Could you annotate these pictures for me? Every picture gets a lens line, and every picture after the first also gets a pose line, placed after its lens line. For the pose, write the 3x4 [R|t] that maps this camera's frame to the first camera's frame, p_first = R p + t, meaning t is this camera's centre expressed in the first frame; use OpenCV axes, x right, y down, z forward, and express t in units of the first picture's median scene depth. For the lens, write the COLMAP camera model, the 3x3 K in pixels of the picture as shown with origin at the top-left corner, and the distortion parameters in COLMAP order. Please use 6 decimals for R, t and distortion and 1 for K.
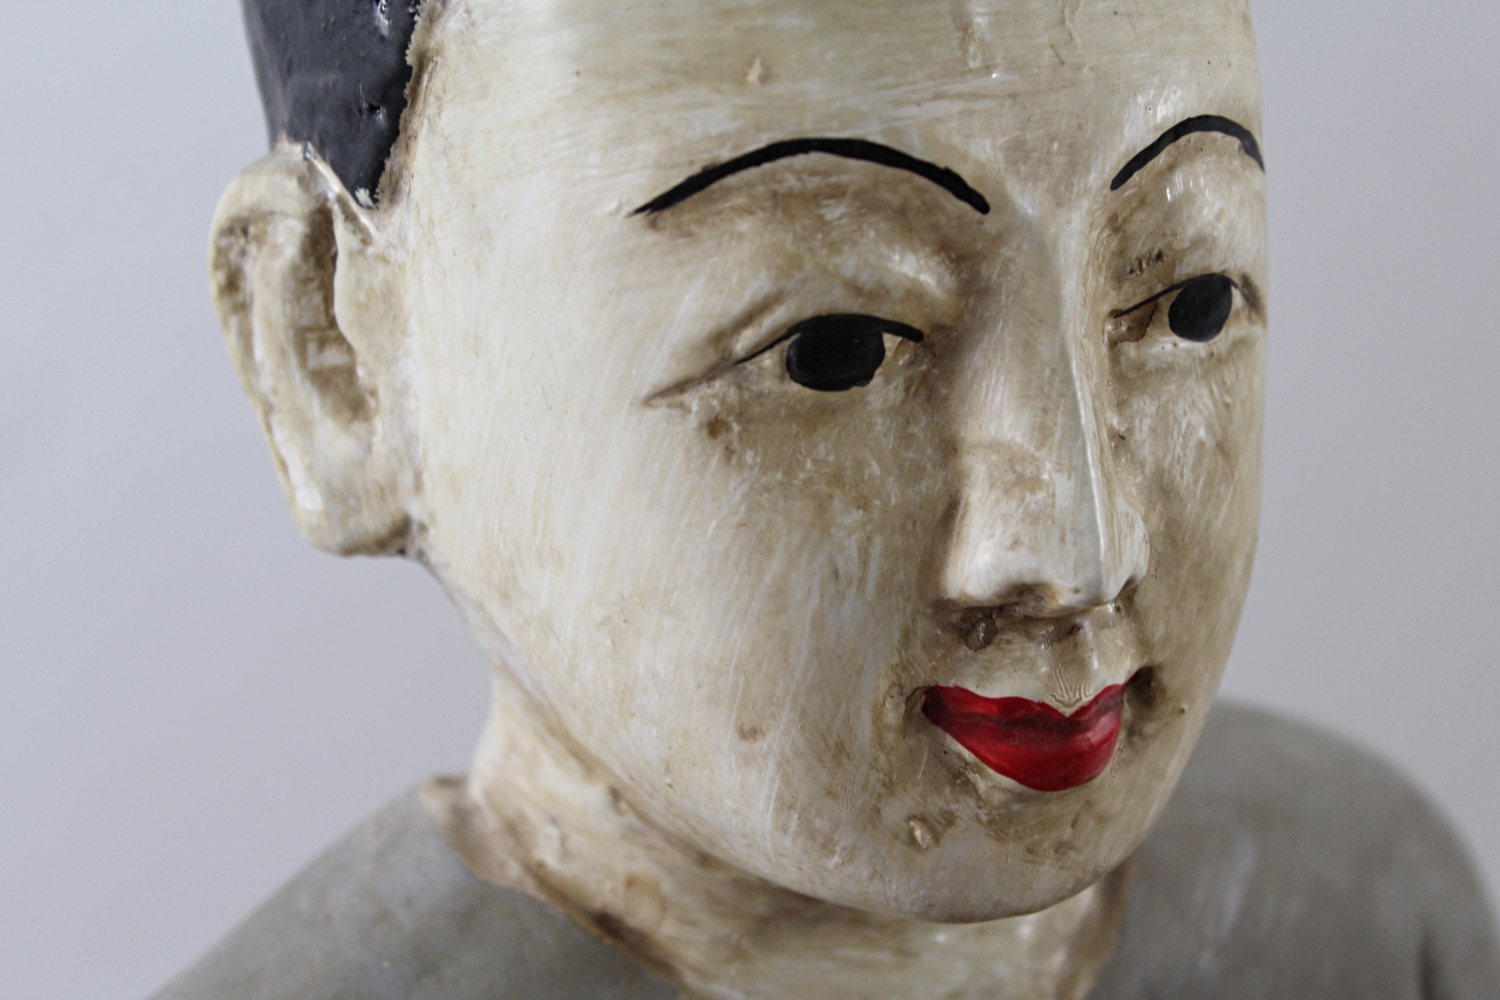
lens RADIAL K [[2982.5, 0, 750.5], [0, 2982.5, 498.6], [0, 0, 1]] dist [-0.050224, 0.000000]
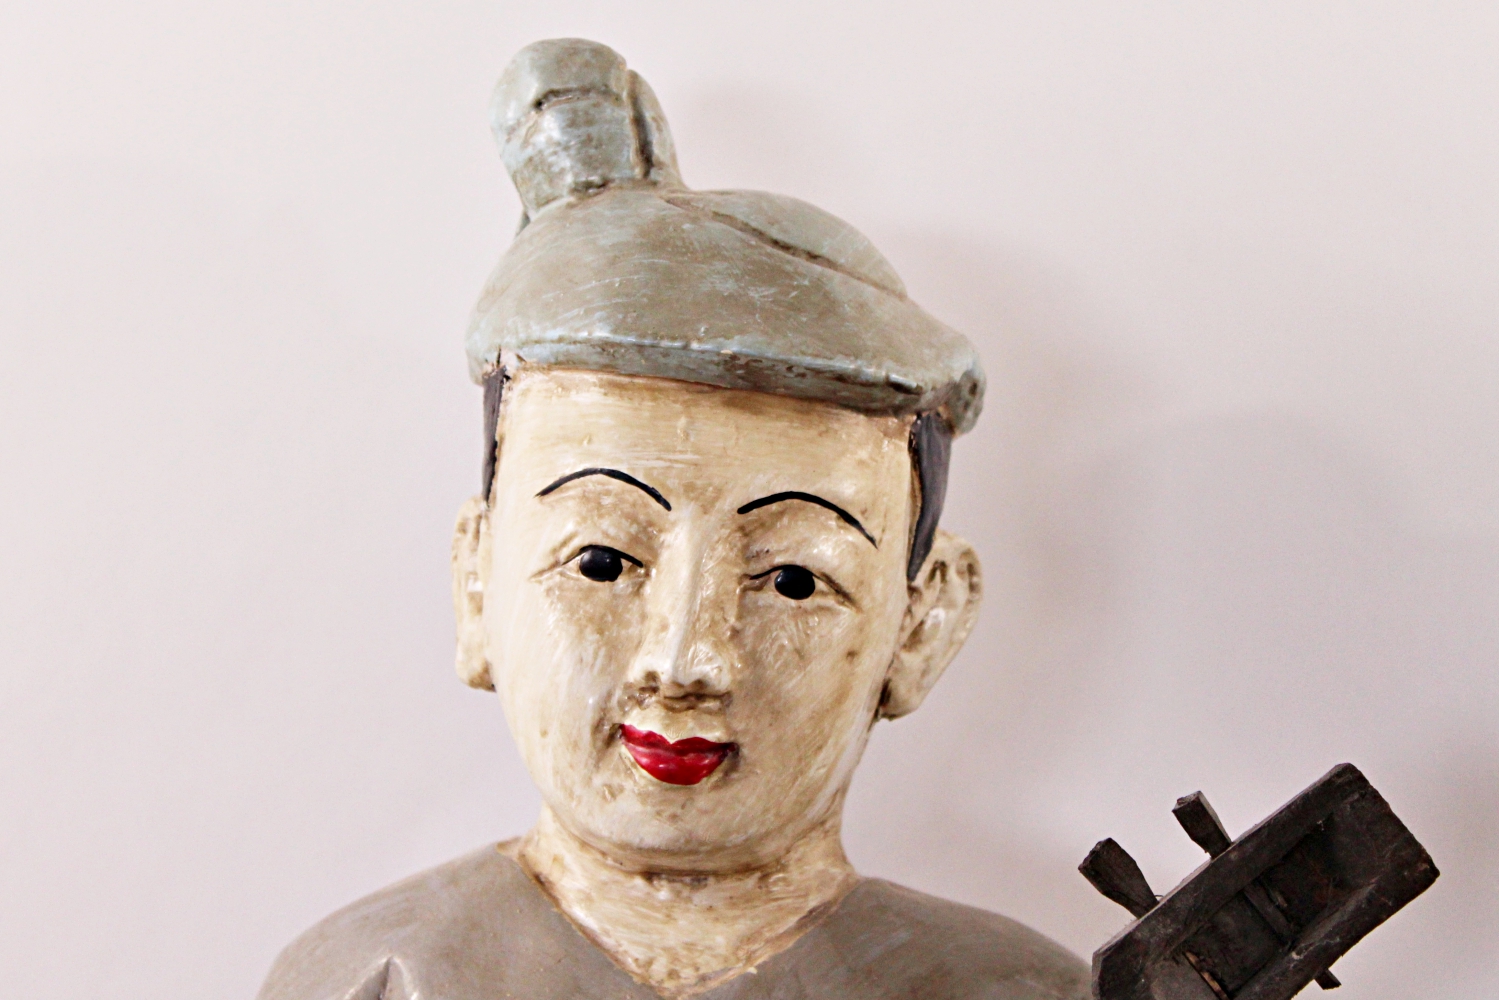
lens RADIAL K [[3886.0, 0, 748.9], [0, 3886.0, 499.3], [0, 0, 1]] dist [0.177424, 0.000000]
pose [[0.878513, 0.090417, -0.469084, 1.479301], [-0.227153, 0.942880, -0.243676, 0.586802], [0.420258, 0.320626, 0.848871, -1.445819]]
